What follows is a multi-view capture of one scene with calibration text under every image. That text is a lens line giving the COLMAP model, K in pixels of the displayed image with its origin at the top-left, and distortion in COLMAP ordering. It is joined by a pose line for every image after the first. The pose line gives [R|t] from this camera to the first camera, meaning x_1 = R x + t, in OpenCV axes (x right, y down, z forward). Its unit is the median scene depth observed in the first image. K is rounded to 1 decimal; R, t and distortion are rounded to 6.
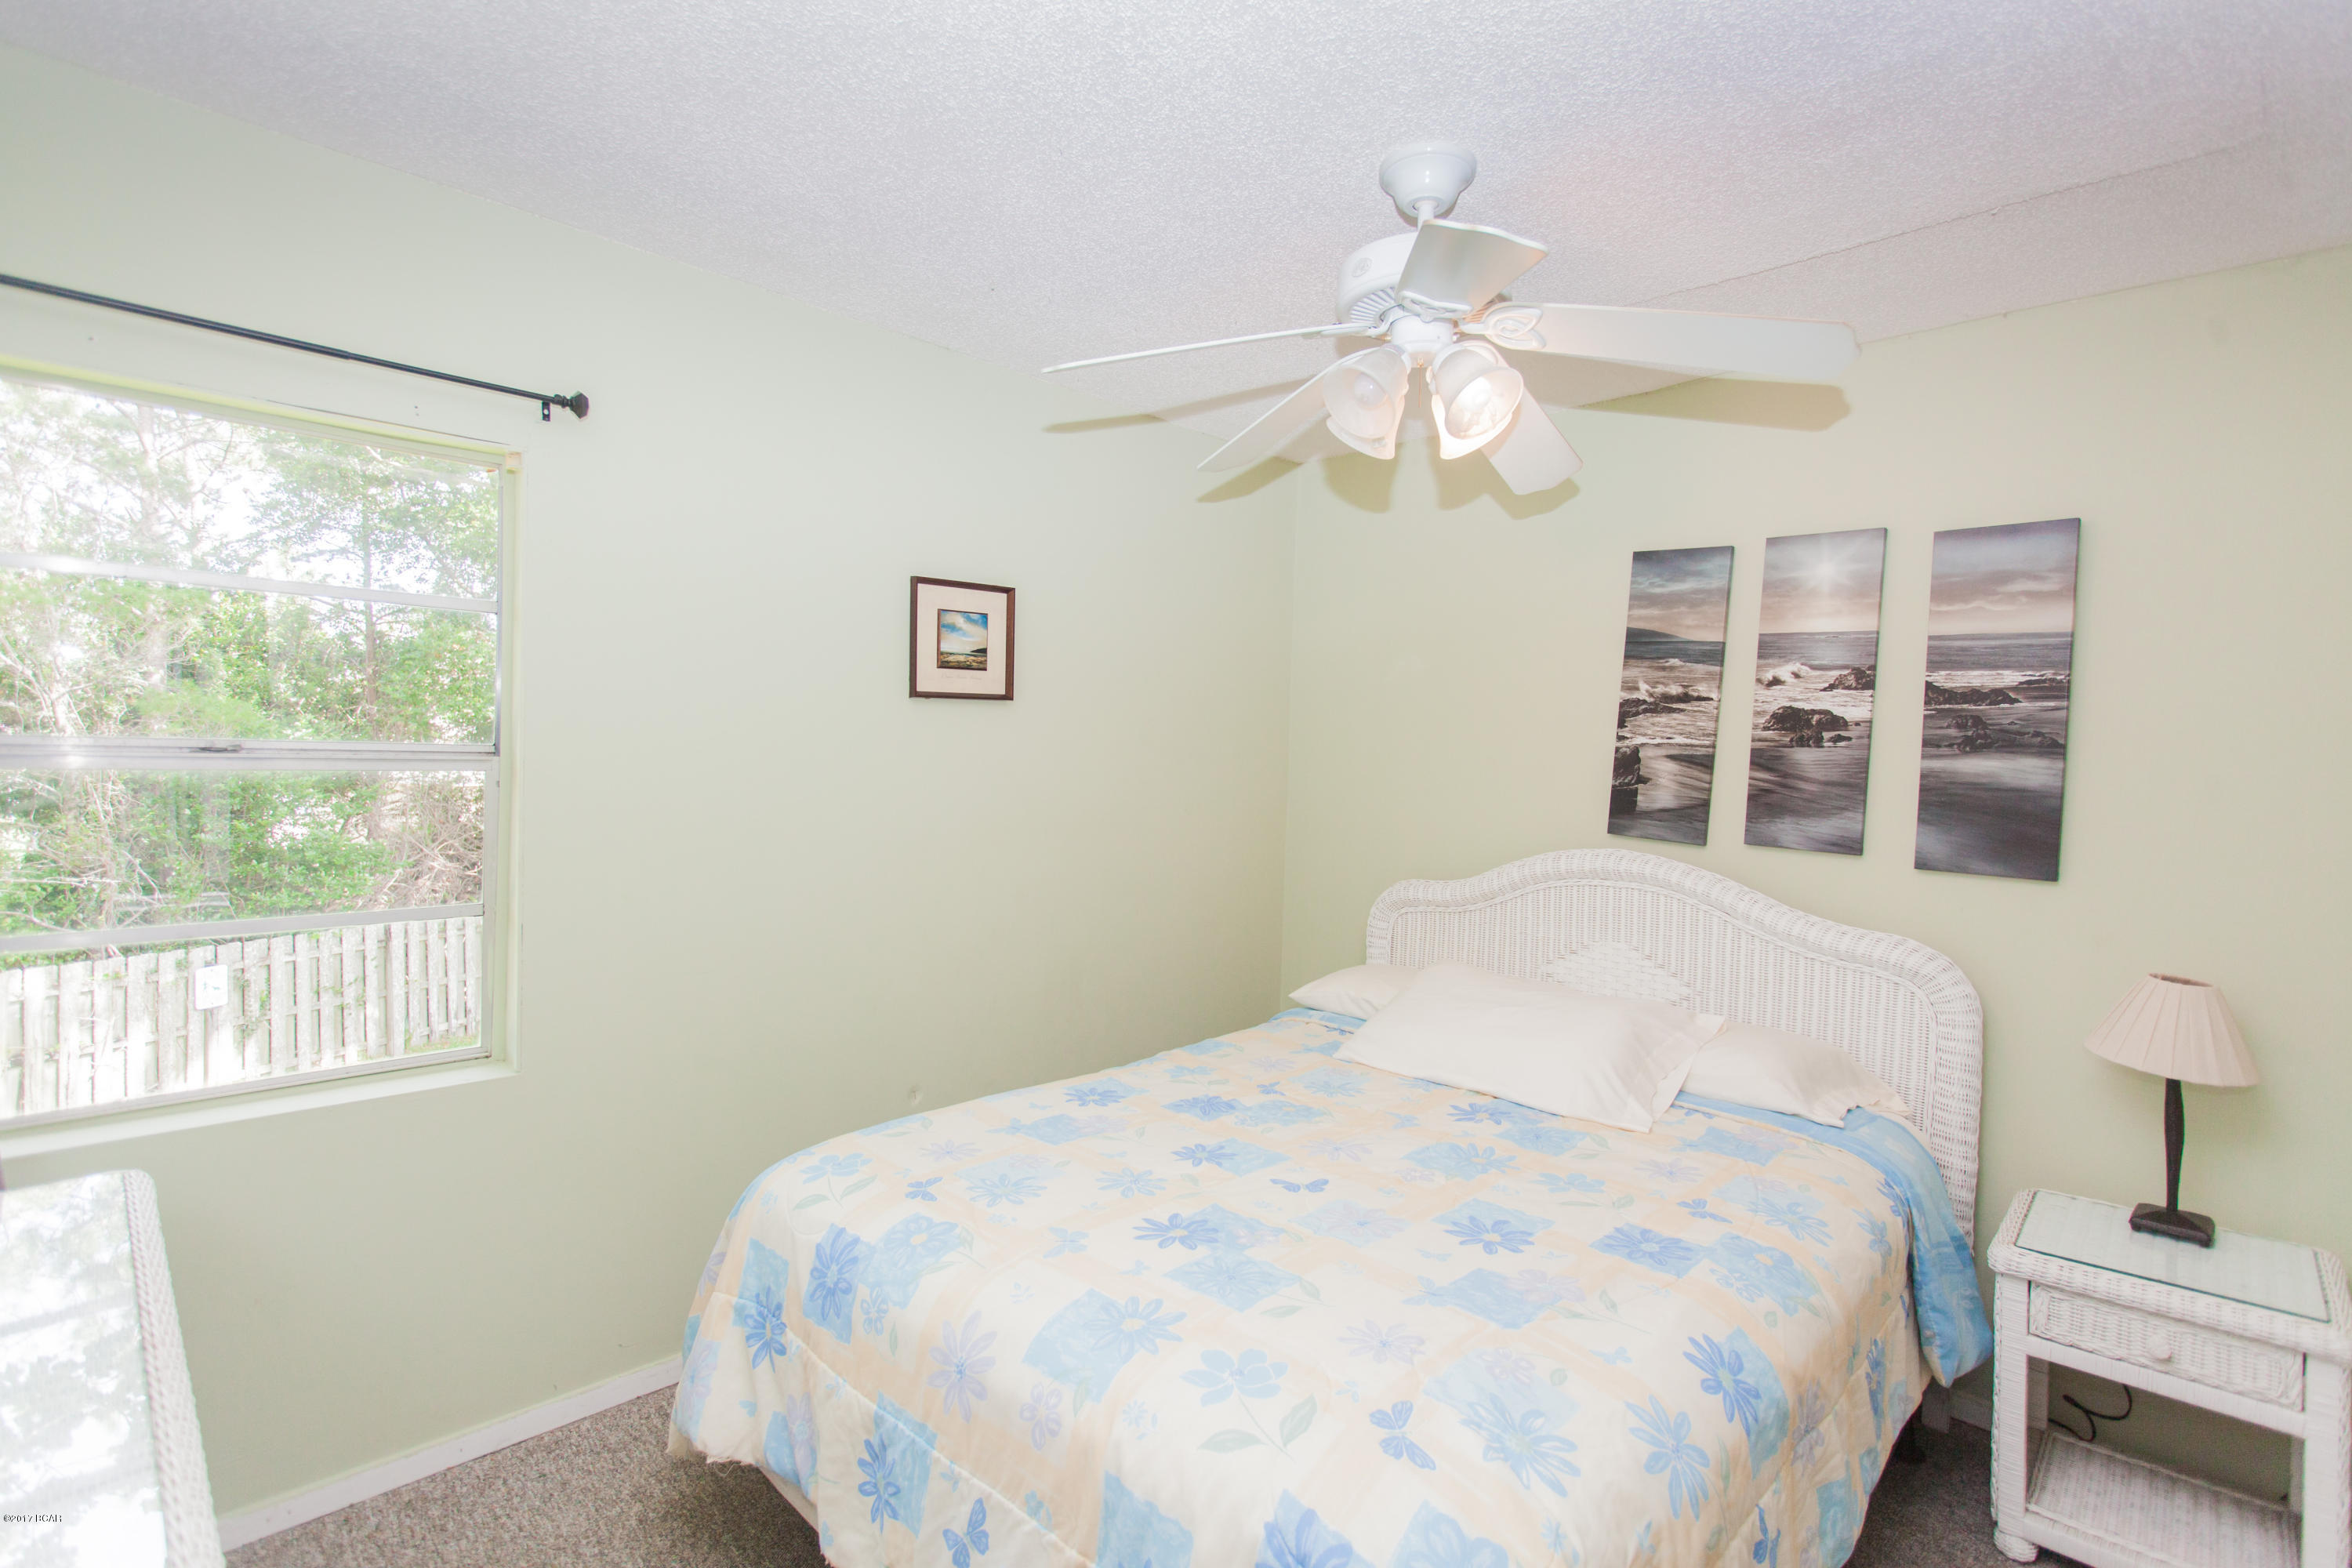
lens RADIAL K [[1101.8, 0, 1181.2], [0, 1101.8, 783.1], [0, 0, 1]] dist [-0.002669, -0.000037]
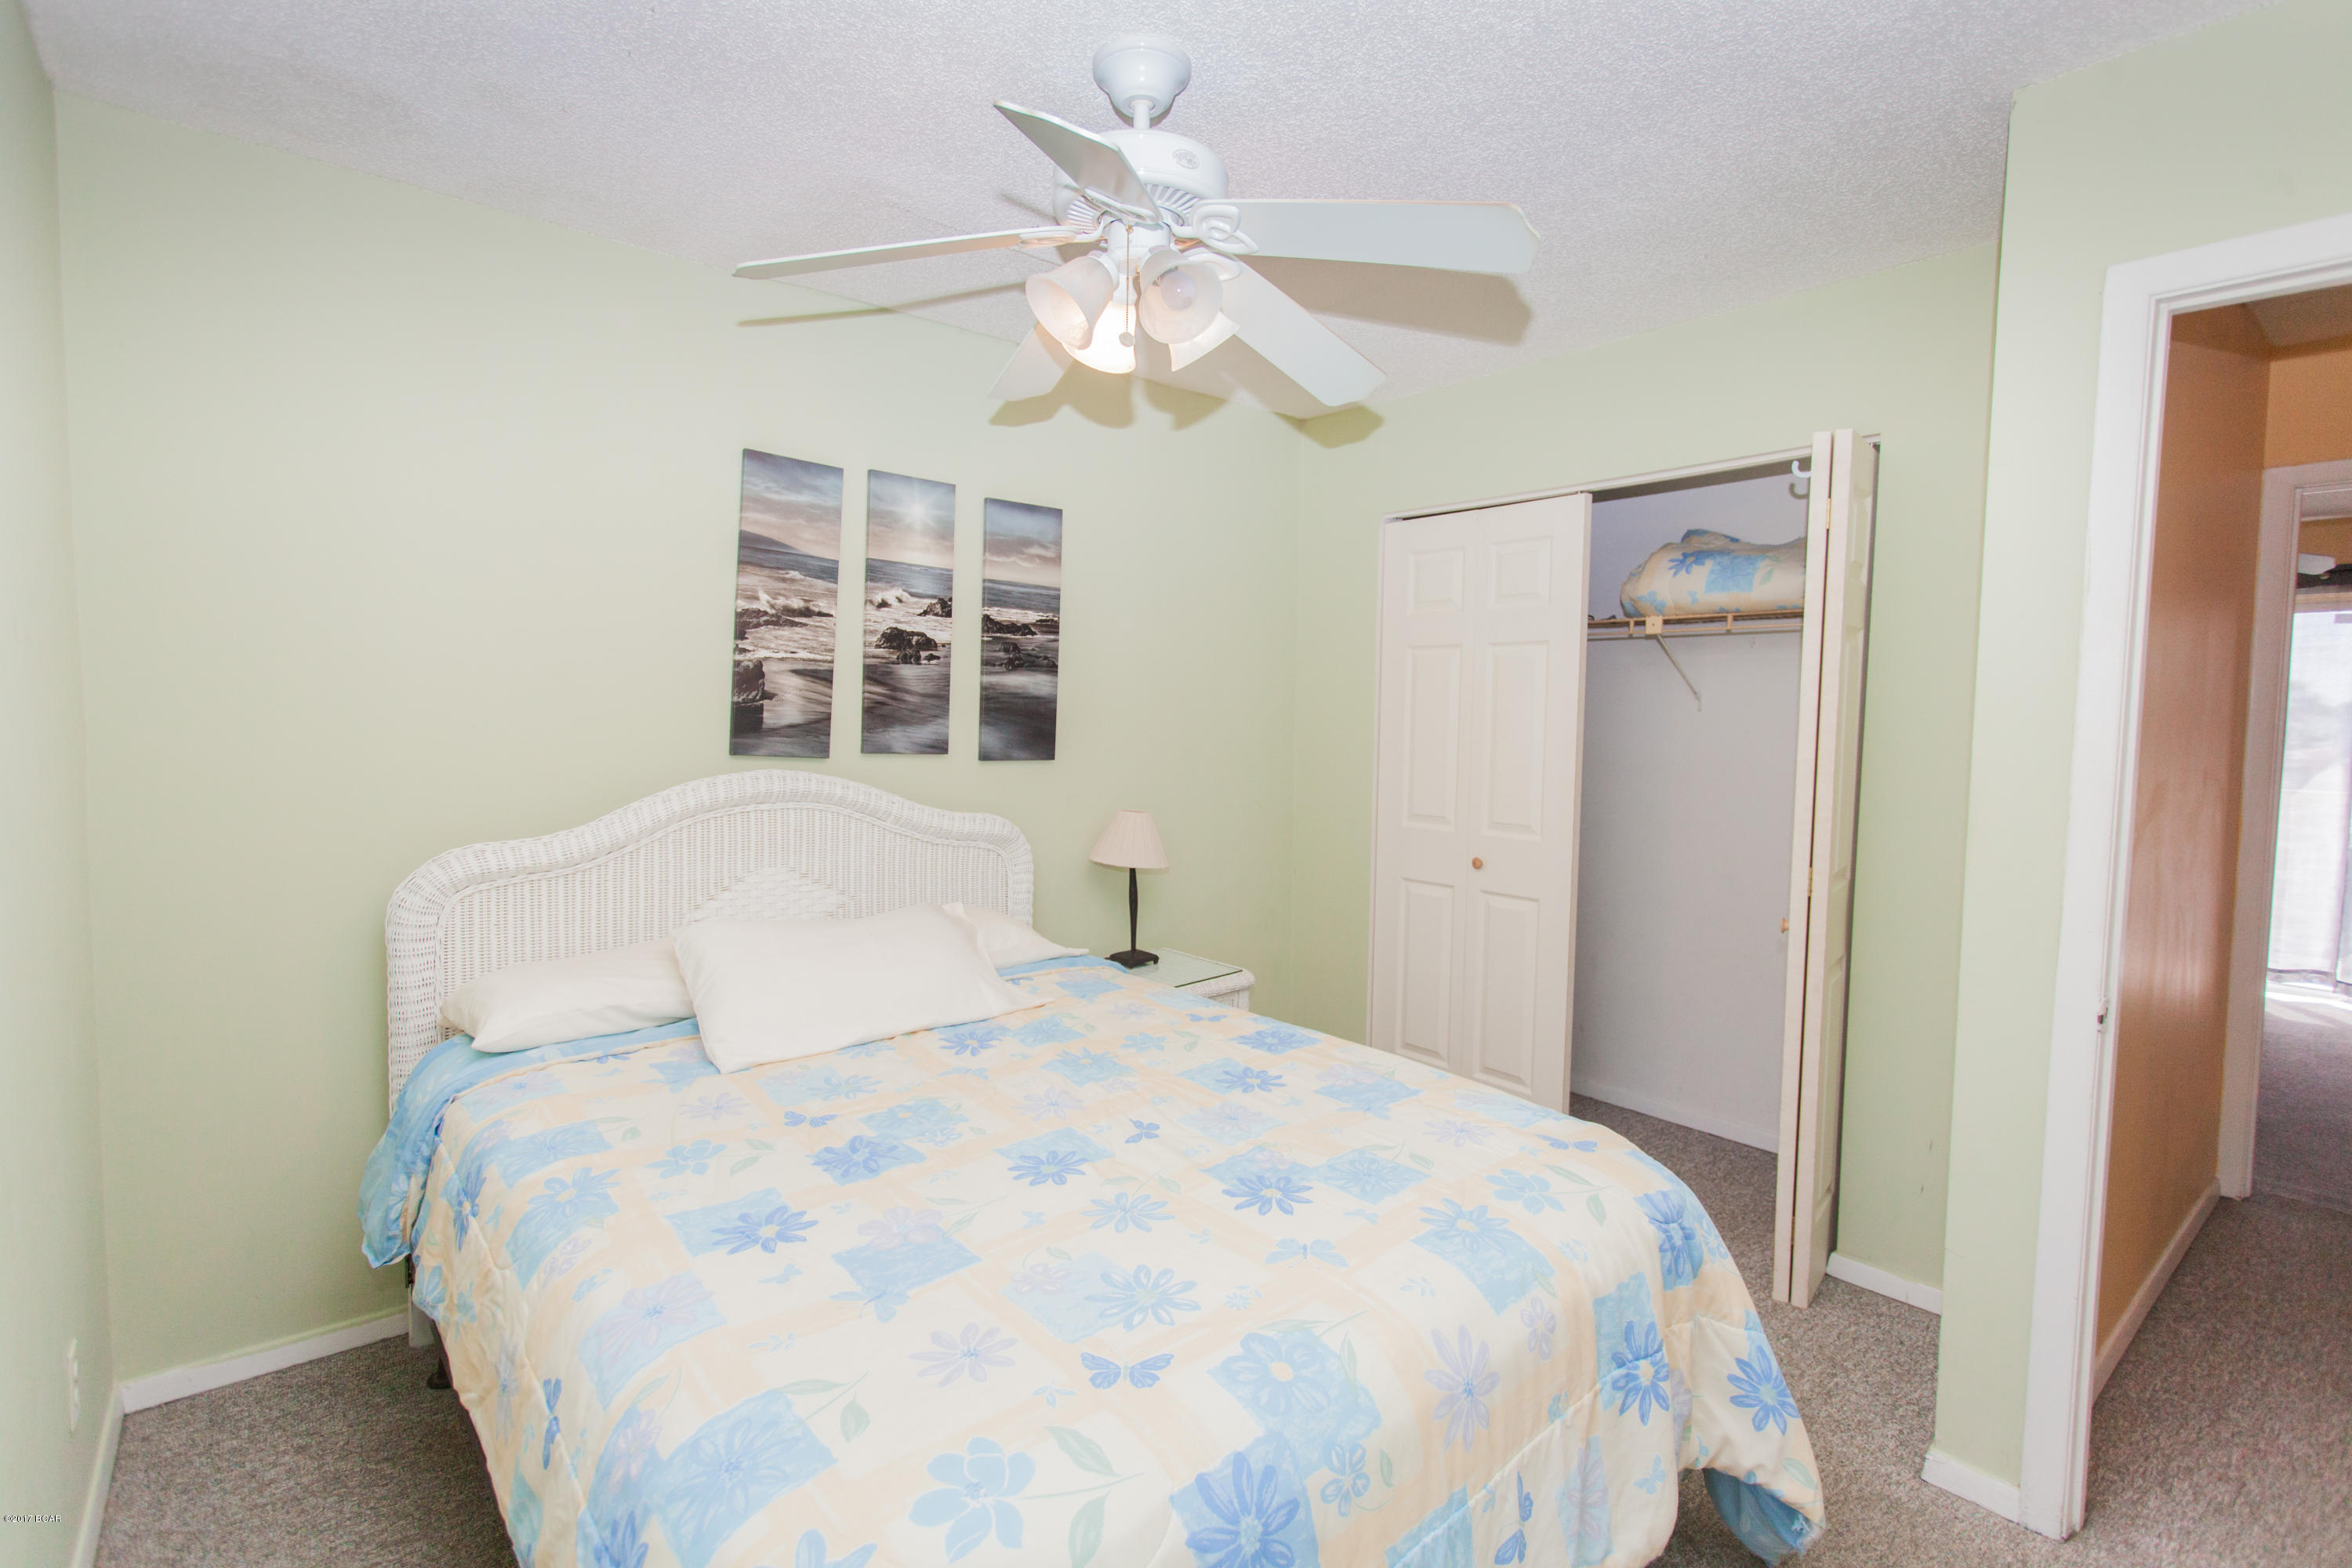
lens RADIAL K [[1101.8, 0, 1181.3], [0, 1101.8, 780.7], [0, 0, 1]] dist [-0.002669, -0.000037]
pose [[0.079689, -0.094543, 0.992326, -0.572516], [0.014202, 0.995499, 0.093705, -0.015584], [-0.996719, 0.006626, 0.080673, 0.639380]]
